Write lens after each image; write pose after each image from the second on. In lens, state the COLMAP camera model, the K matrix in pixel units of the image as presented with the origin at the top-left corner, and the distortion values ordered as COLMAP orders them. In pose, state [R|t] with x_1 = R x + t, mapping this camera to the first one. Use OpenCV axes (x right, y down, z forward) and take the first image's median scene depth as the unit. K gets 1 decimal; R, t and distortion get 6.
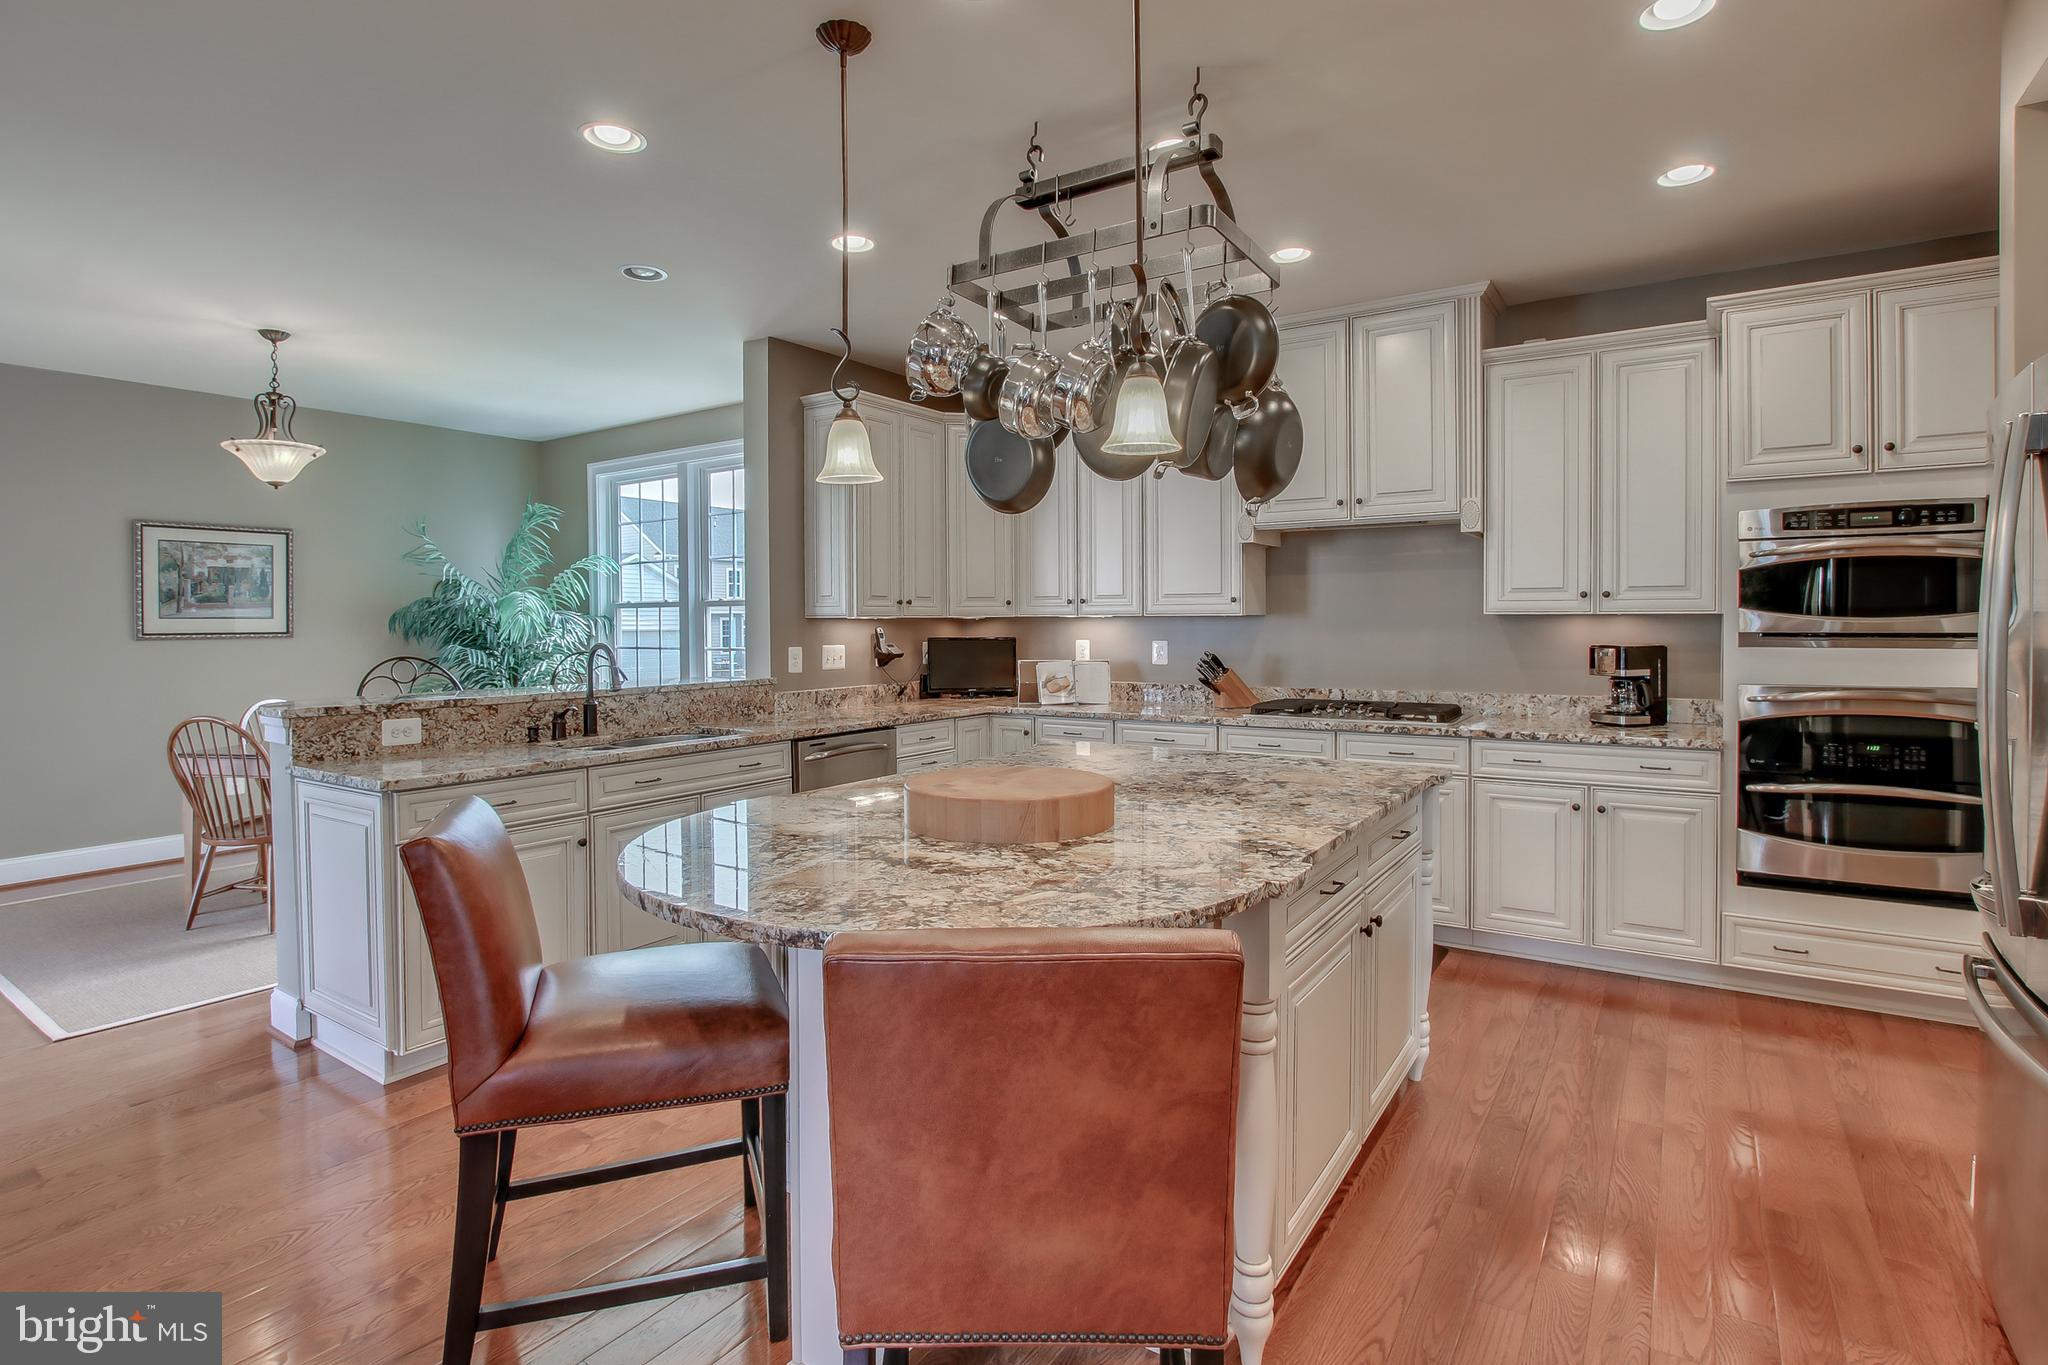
lens RADIAL K [[981.9, 0, 1018.1], [0, 981.9, 652.4], [0, 0, 1]] dist [-0.028934, 0.000321]
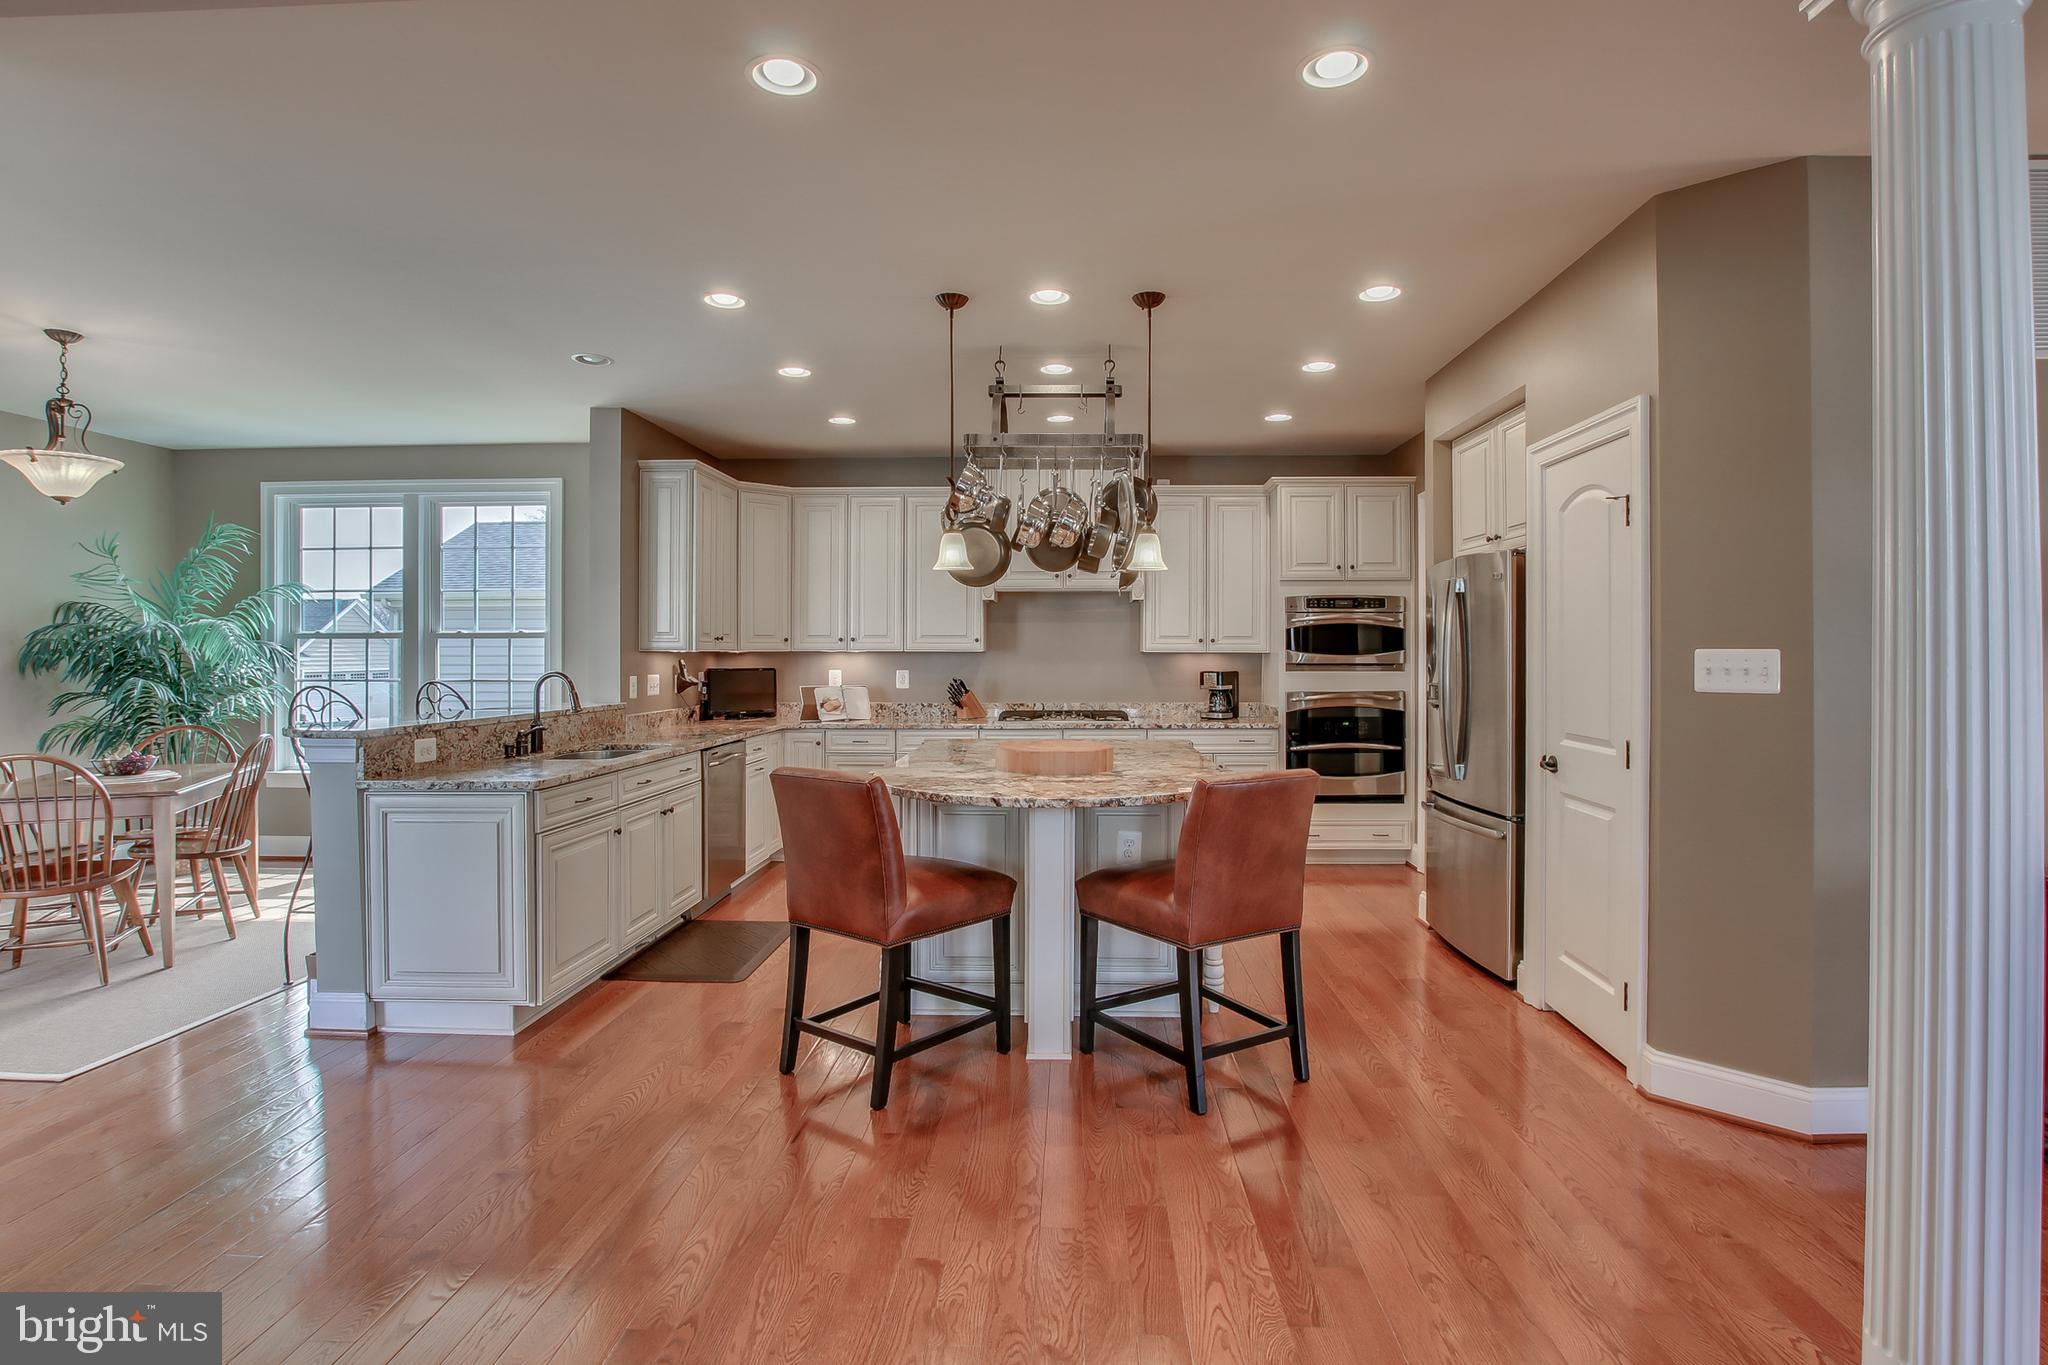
lens RADIAL K [[981.9, 0, 1018.1], [0, 981.9, 652.4], [0, 0, 1]] dist [-0.028934, 0.000321]
pose [[0.859320, 0.007233, 0.511387, -0.546071], [0.011012, 0.999407, -0.032640, 0.012160], [-0.511319, 0.033680, 0.858731, -0.279991]]
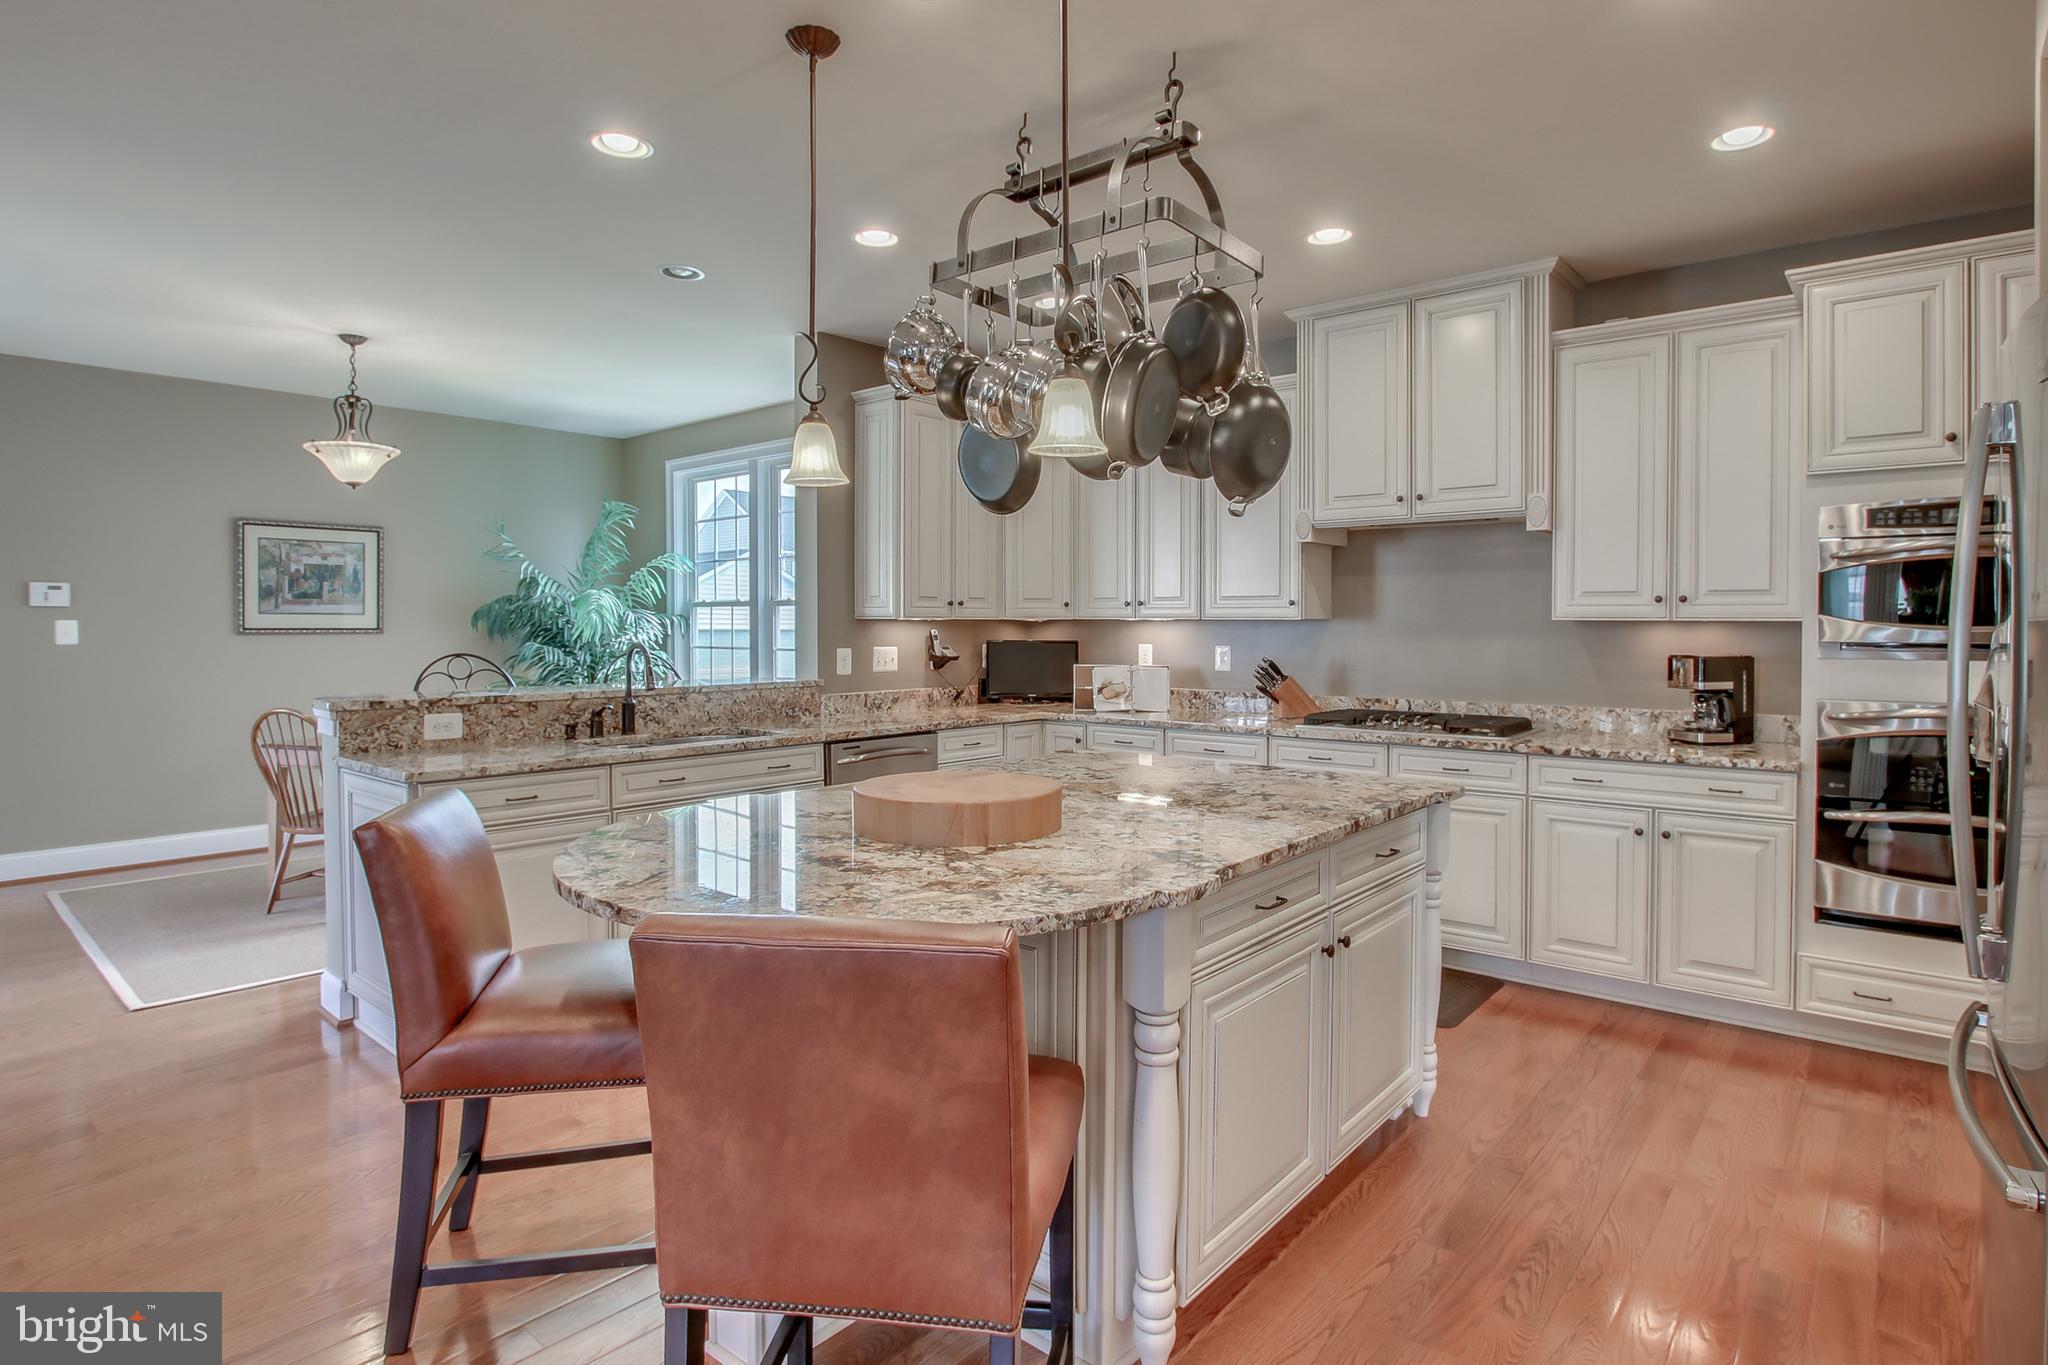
lens RADIAL K [[1054.2, 0, 1055.9], [0, 1054.2, 658.9], [0, 0, 1]] dist [-0.031083, -0.000737]
pose [[0.994493, 0.011336, -0.104187, 0.122839], [-0.011051, 0.999933, 0.003314, -0.000705], [0.104217, -0.002145, 0.994552, -0.030863]]
